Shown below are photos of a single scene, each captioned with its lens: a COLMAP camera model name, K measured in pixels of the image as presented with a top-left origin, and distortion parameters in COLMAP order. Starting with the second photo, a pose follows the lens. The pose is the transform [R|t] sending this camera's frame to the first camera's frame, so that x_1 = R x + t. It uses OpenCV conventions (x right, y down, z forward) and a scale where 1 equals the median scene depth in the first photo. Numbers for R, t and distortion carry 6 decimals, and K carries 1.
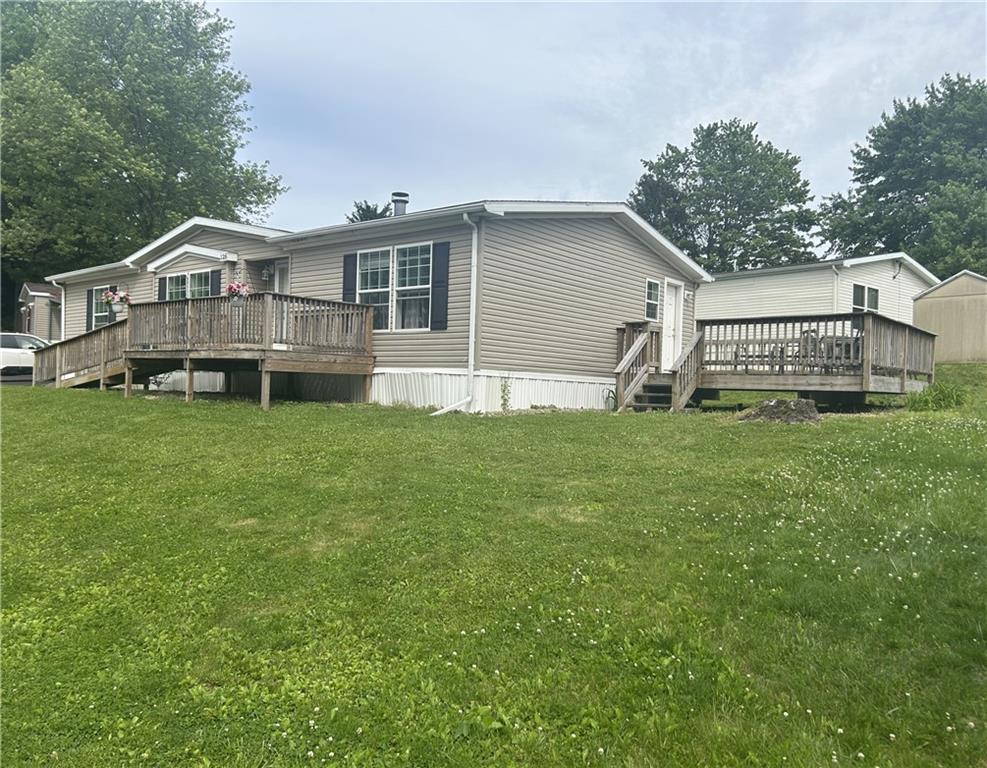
lens RADIAL K [[769.0, 0, 491.0], [0, 769.0, 383.7], [0, 0, 1]] dist [0.031113, -0.000062]
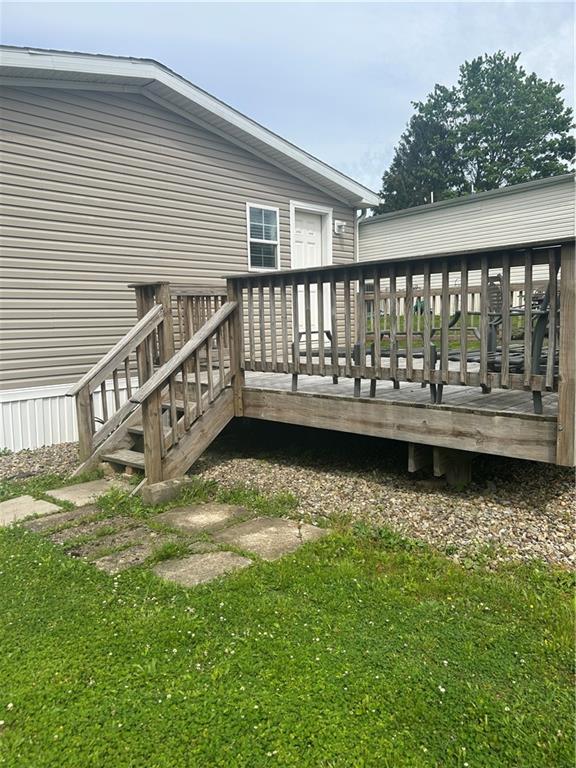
lens RADIAL K [[603.4, 0, 288.8], [0, 603.4, 385.8], [0, 0, 1]] dist [0.027108, -0.002971]
pose [[0.996779, -0.049481, -0.063115, 0.065514], [0.056658, 0.991451, 0.117535, -0.011486], [0.056760, -0.120732, 0.991061, 0.125334]]
